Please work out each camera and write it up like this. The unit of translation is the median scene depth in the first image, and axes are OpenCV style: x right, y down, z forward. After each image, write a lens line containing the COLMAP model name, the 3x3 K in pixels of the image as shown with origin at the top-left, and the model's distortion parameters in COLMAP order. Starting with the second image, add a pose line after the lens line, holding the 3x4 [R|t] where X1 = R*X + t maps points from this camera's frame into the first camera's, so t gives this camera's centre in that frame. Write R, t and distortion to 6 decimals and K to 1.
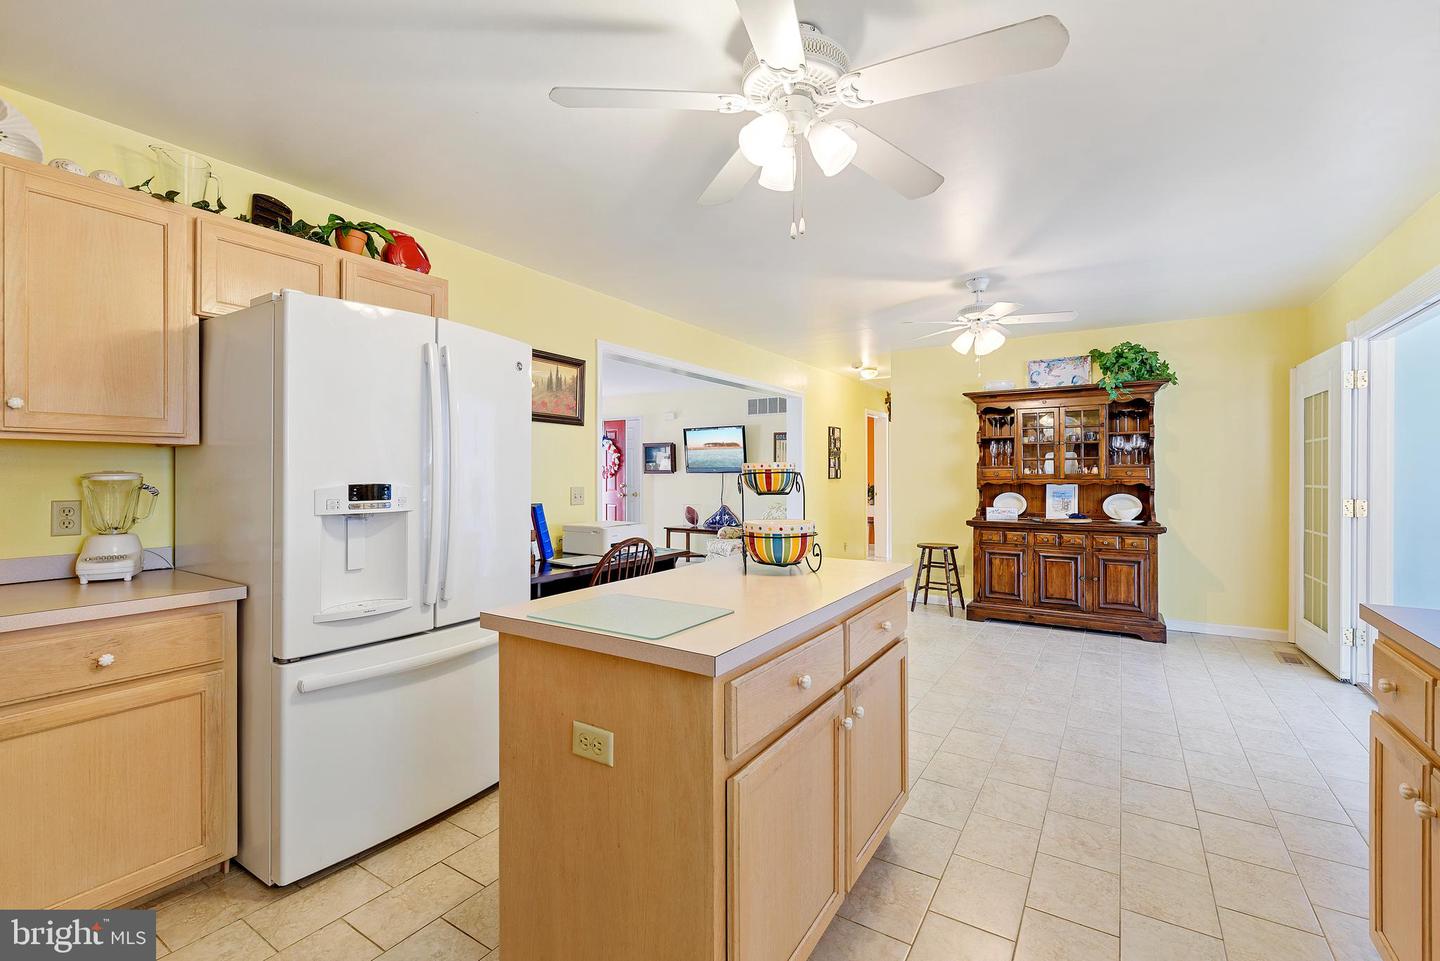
lens RADIAL K [[623.2, 0, 715.3], [0, 623.2, 471.4], [0, 0, 1]] dist [0.000639, 0.000117]
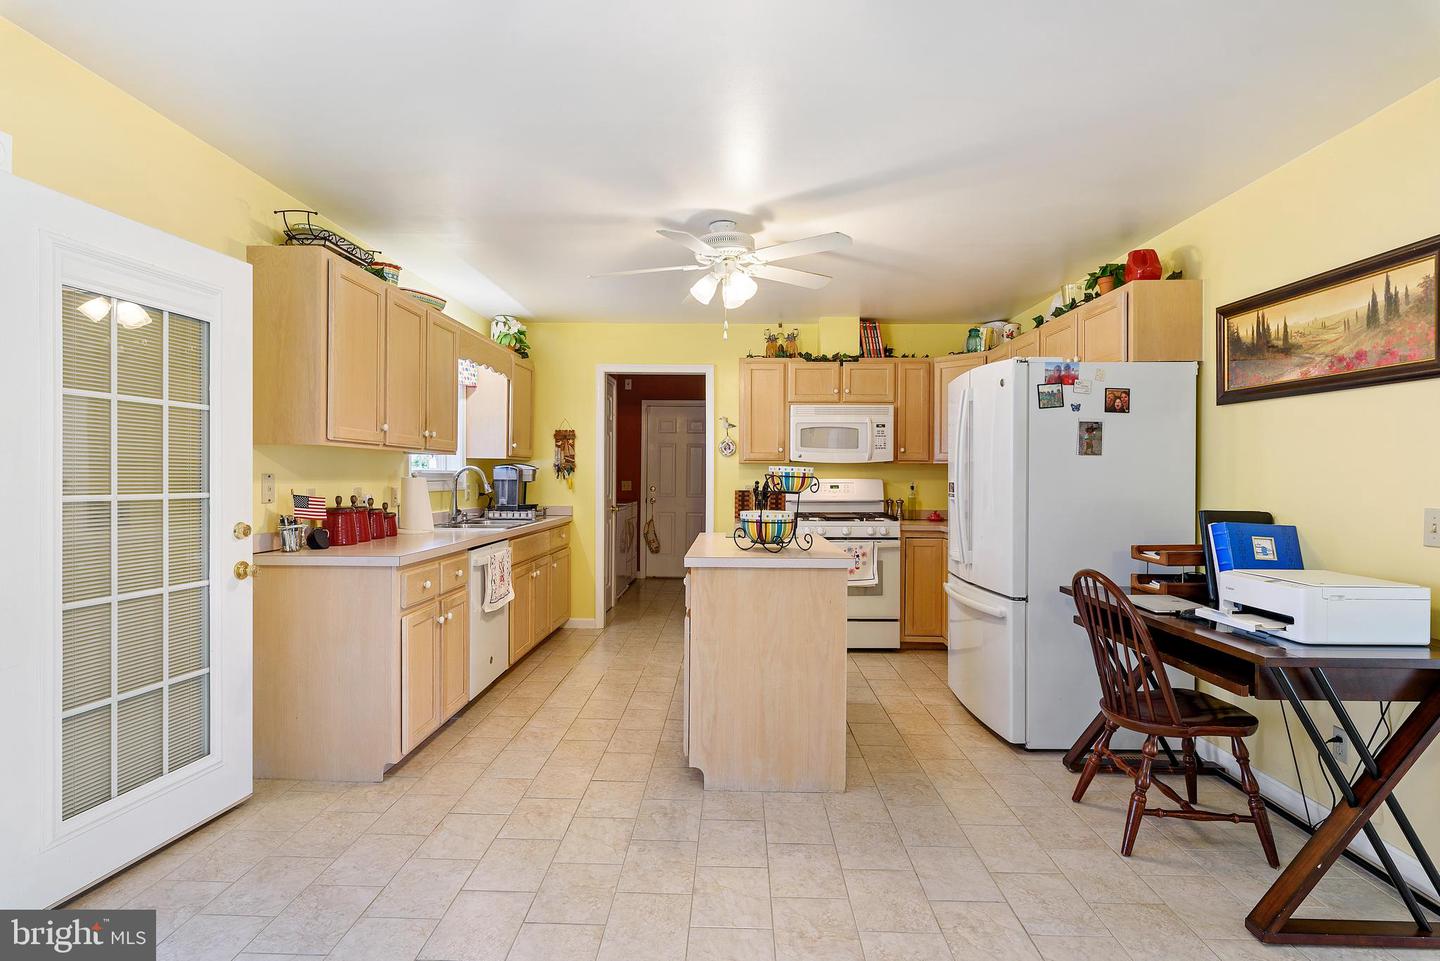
lens RADIAL K [[722.0, 0, 718.8], [0, 722.0, 480.8], [0, 0, 1]] dist [0.003694, -0.002981]
pose [[-0.851236, -0.000188, -0.524783, 0.992257], [-0.004908, 0.999959, 0.007603, 0.003200], [0.524760, 0.009047, -0.851202, 2.244736]]
